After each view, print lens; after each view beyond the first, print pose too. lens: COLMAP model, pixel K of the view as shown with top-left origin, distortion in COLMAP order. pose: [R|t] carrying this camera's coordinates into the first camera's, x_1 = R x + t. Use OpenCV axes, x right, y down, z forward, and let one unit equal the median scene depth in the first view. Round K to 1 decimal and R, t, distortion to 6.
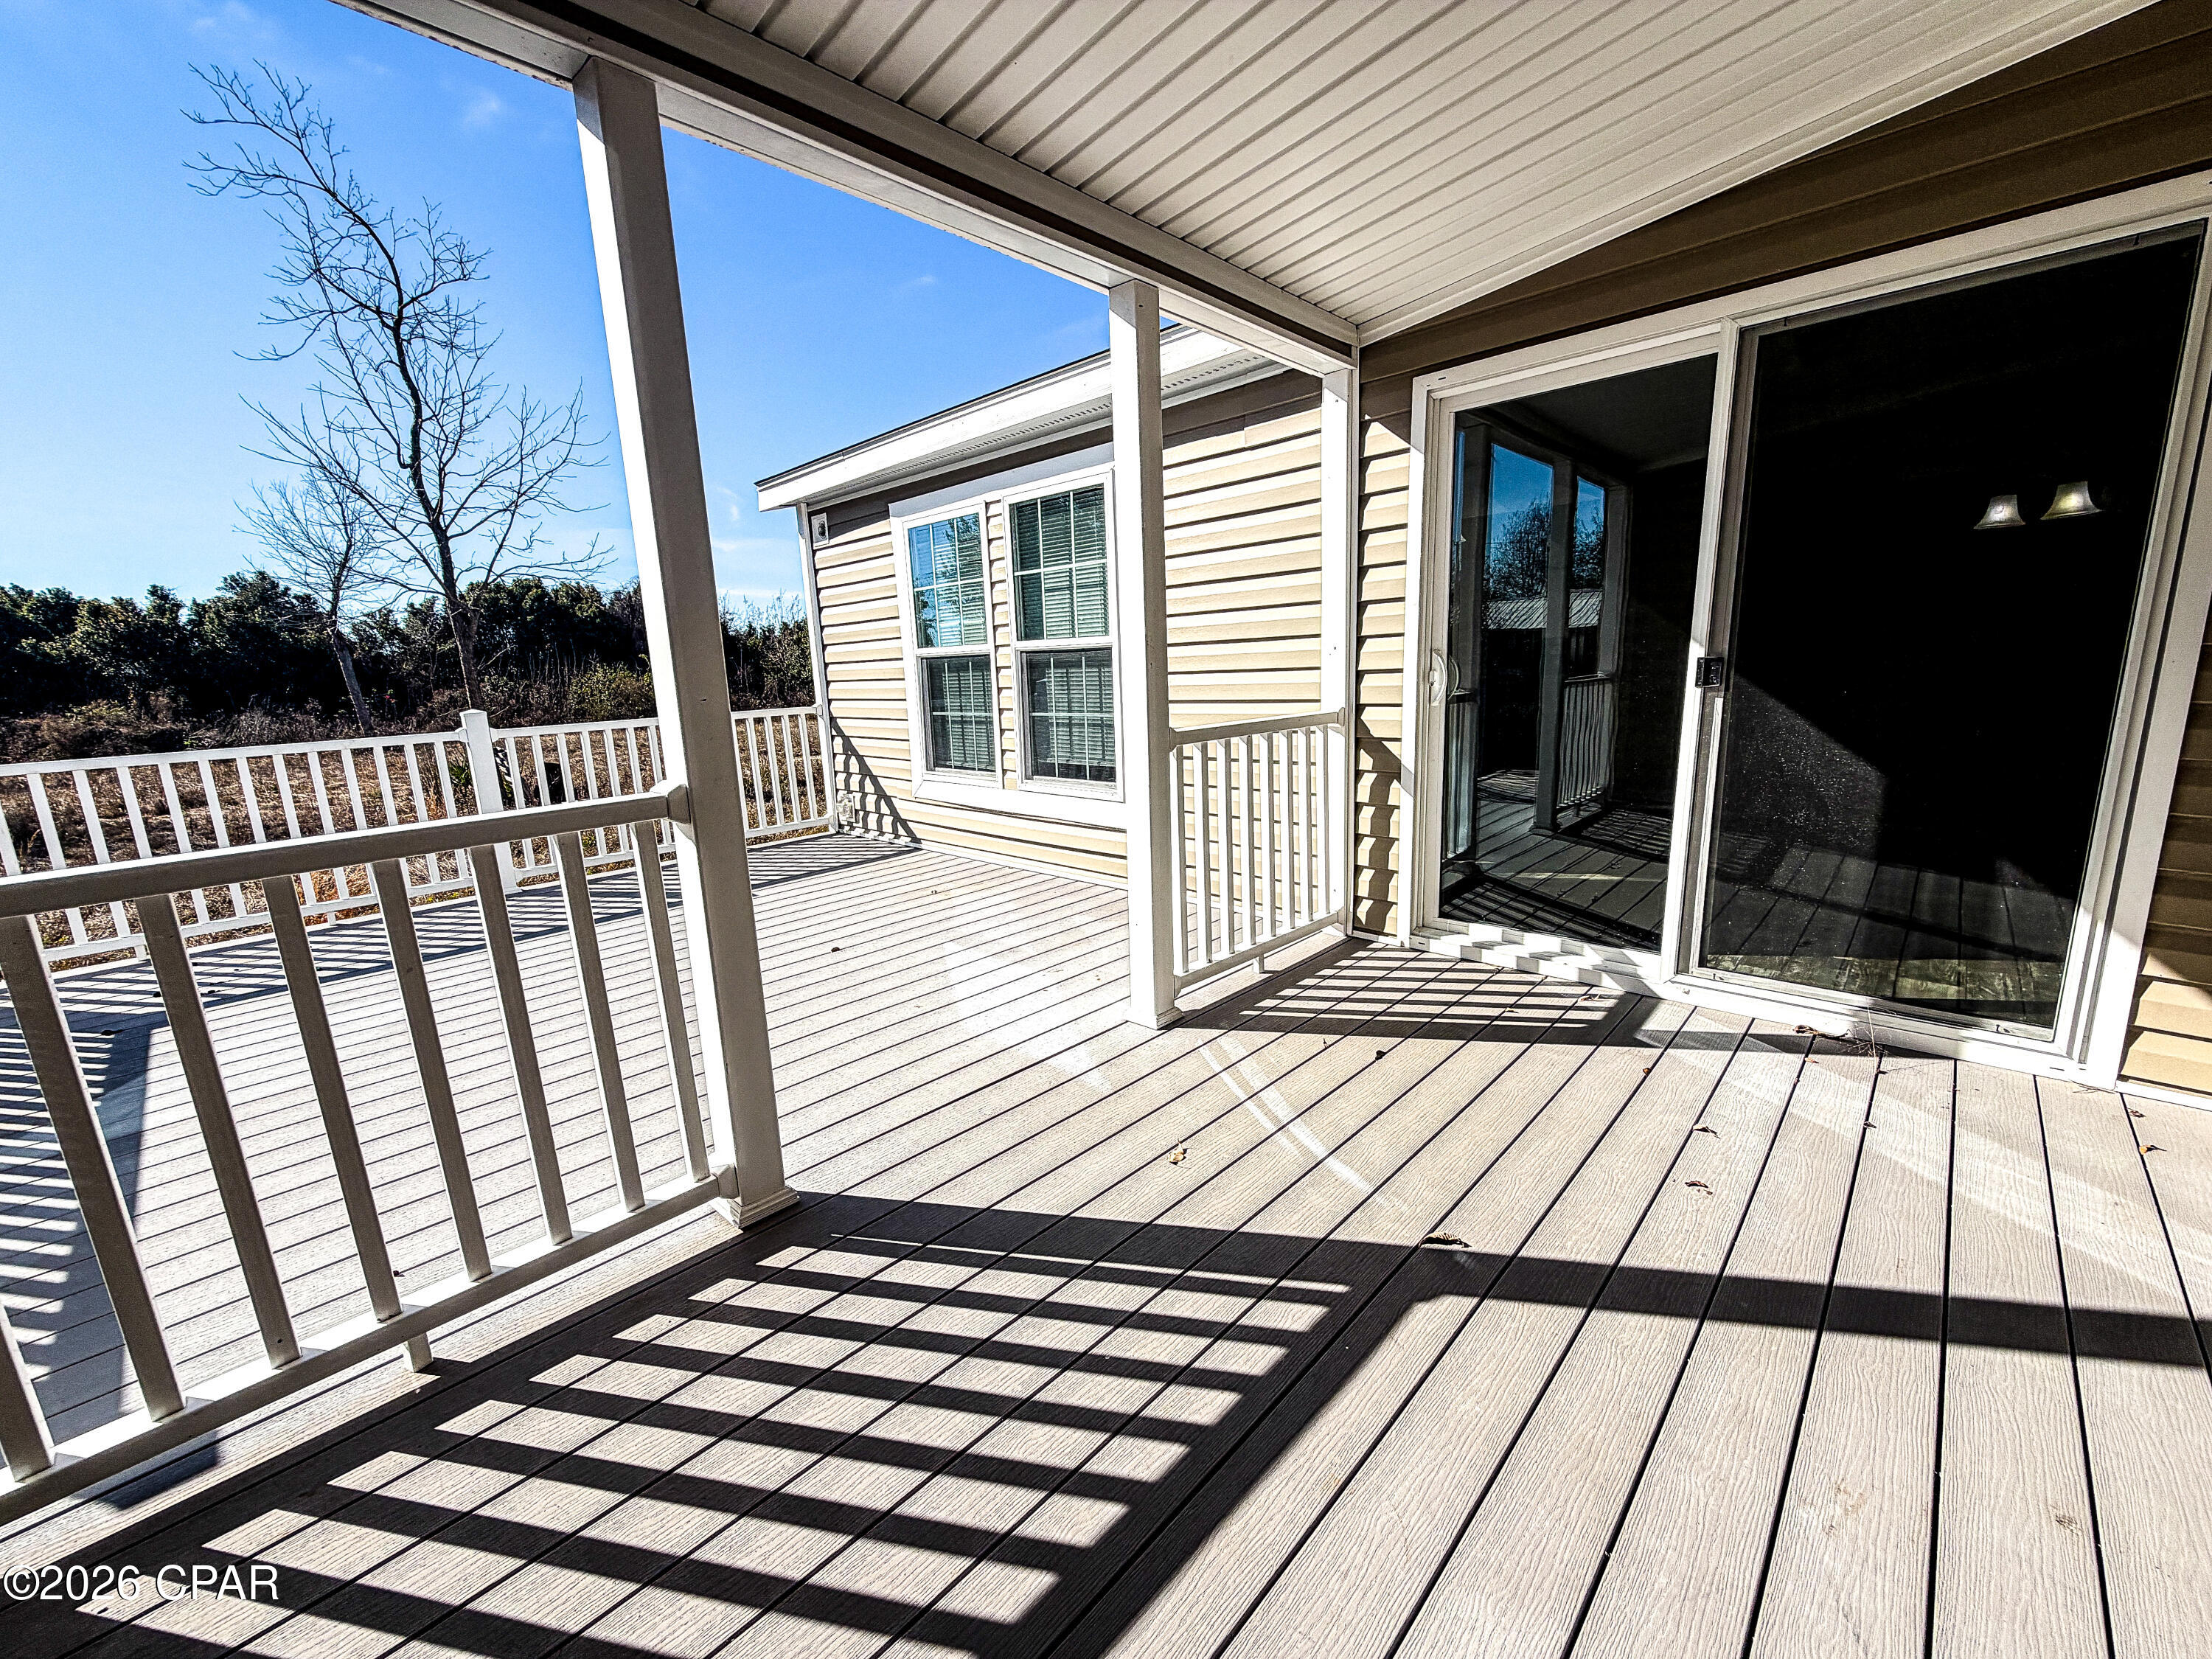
lens RADIAL K [[883.5, 0, 1105.5], [0, 883.5, 835.0], [0, 0, 1]] dist [0.002741, -0.000197]
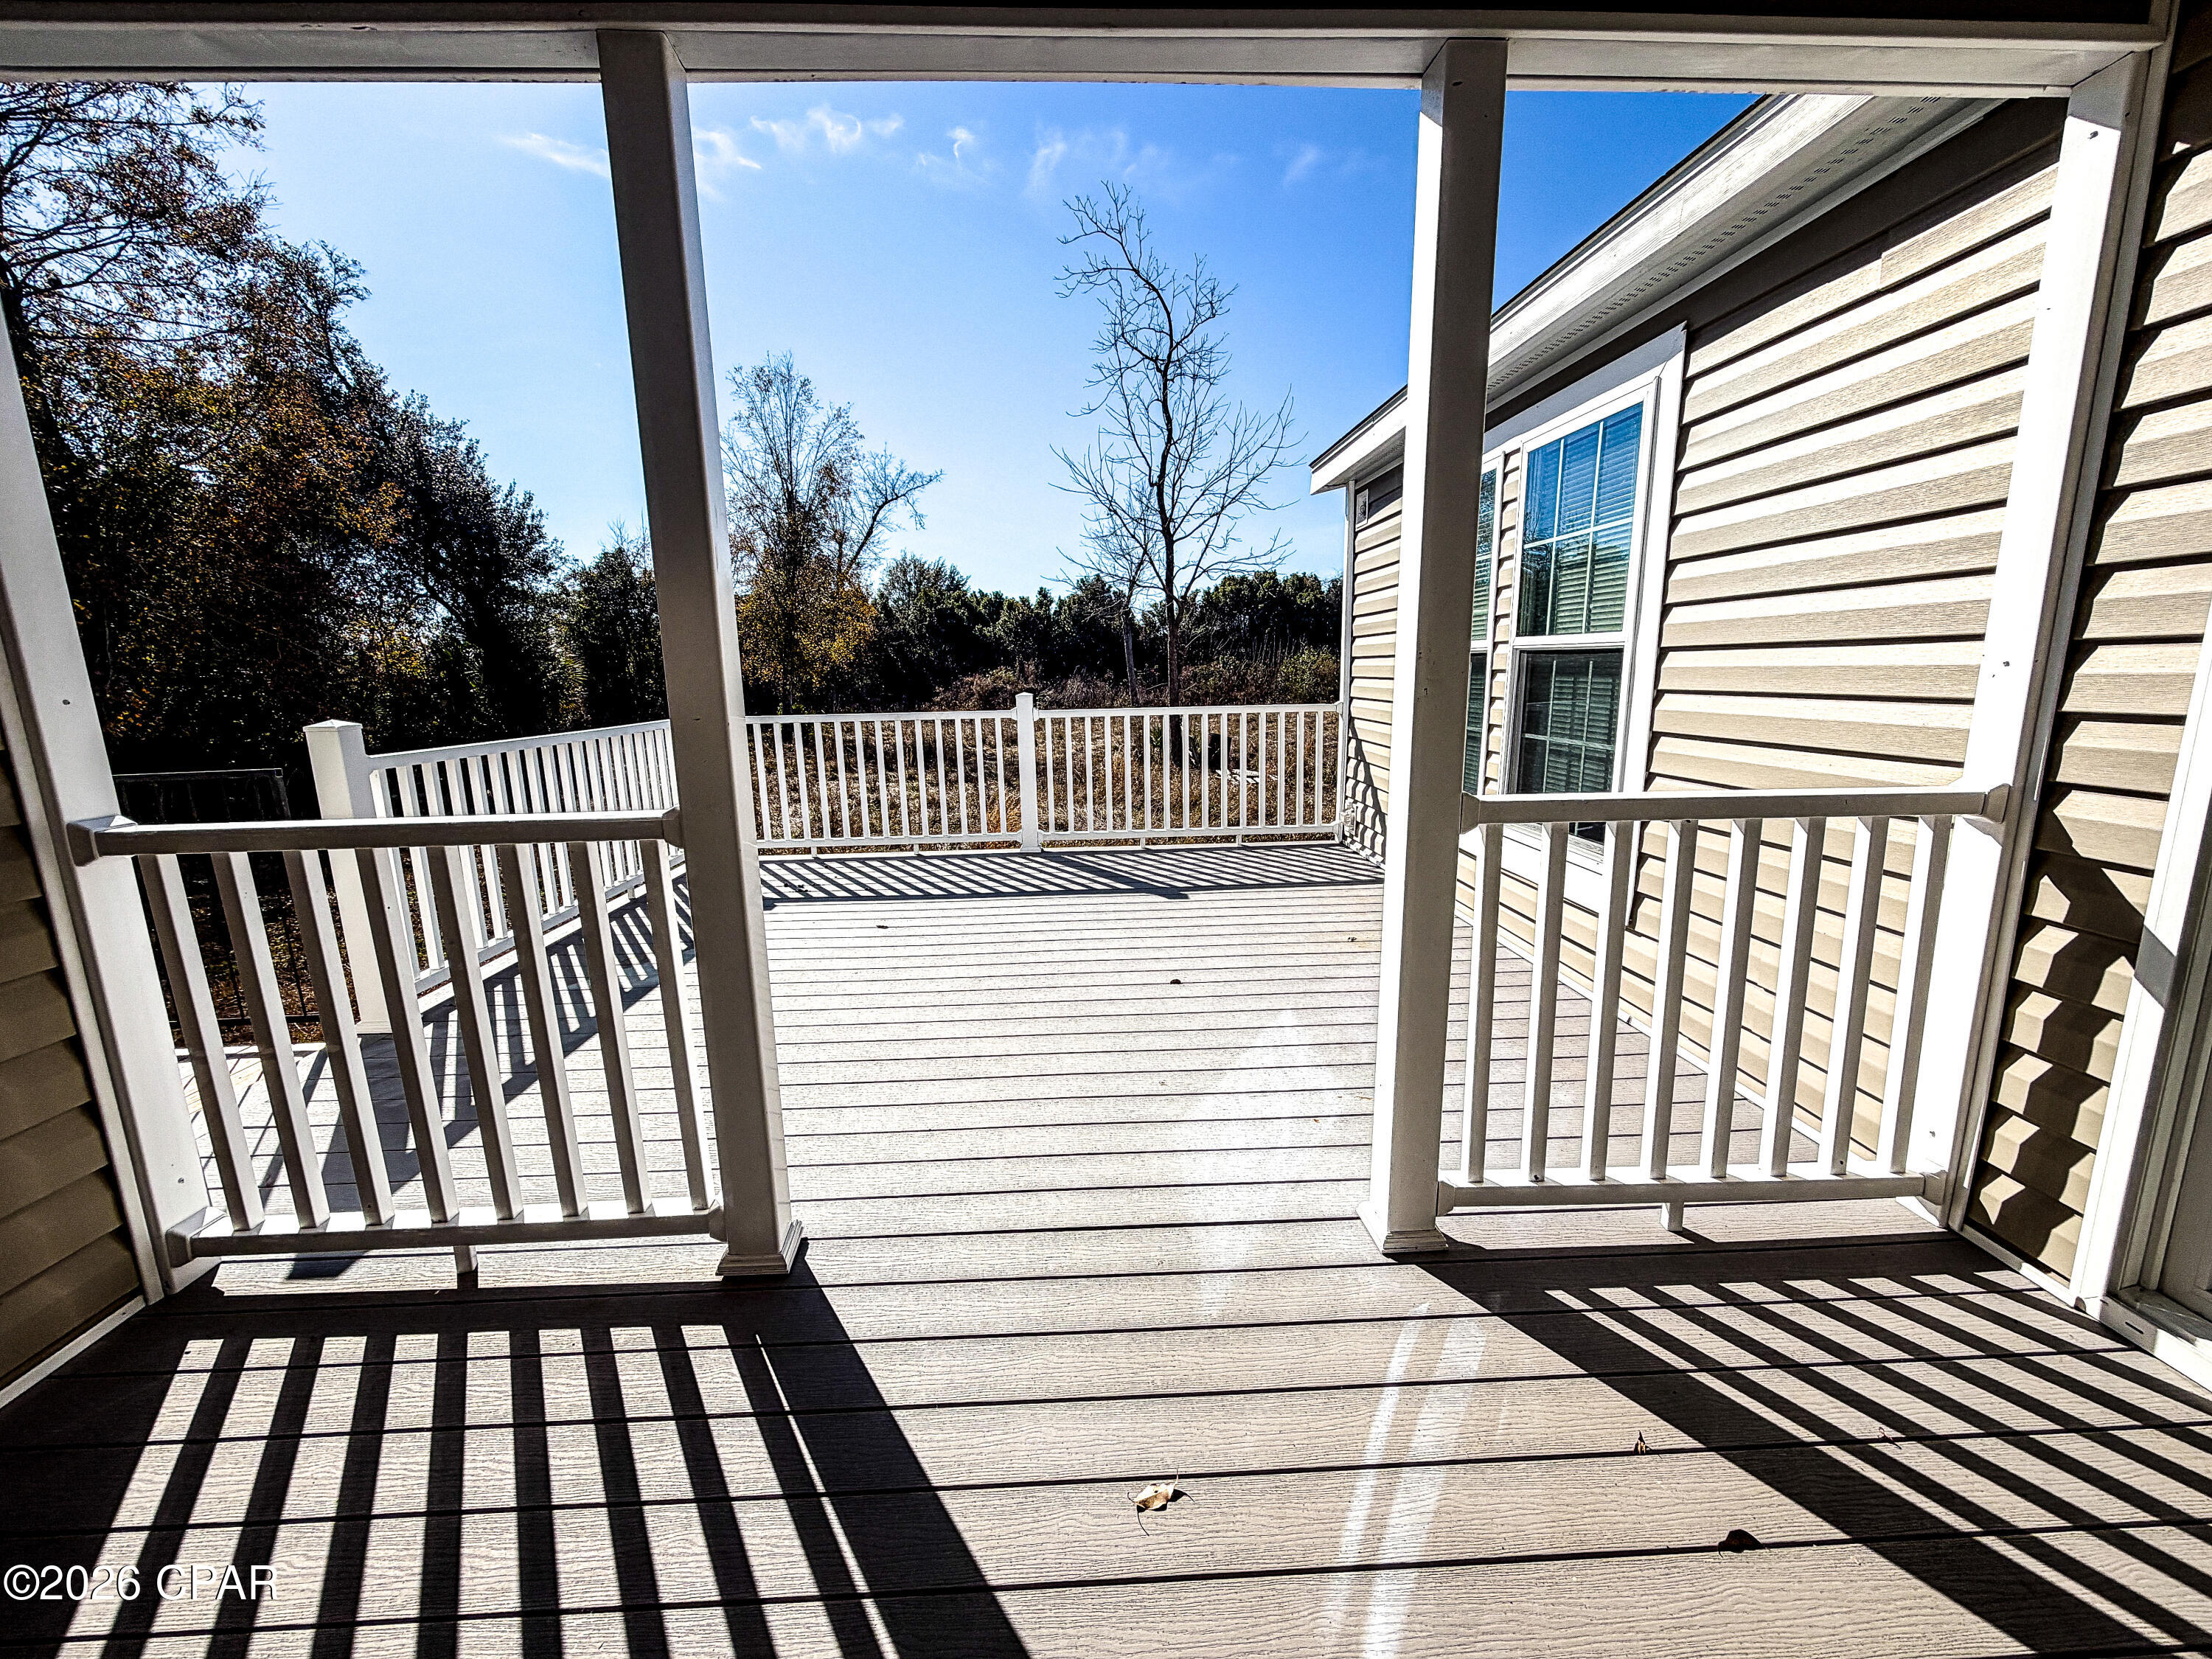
lens RADIAL K [[883.5, 0, 1104.2], [0, 883.5, 832.0], [0, 0, 1]] dist [0.002741, -0.000197]
pose [[0.724652, 0.155852, -0.671259, 0.188843], [-0.145942, 0.986703, 0.071541, -0.063602], [0.673484, 0.046123, 0.737762, 0.237387]]
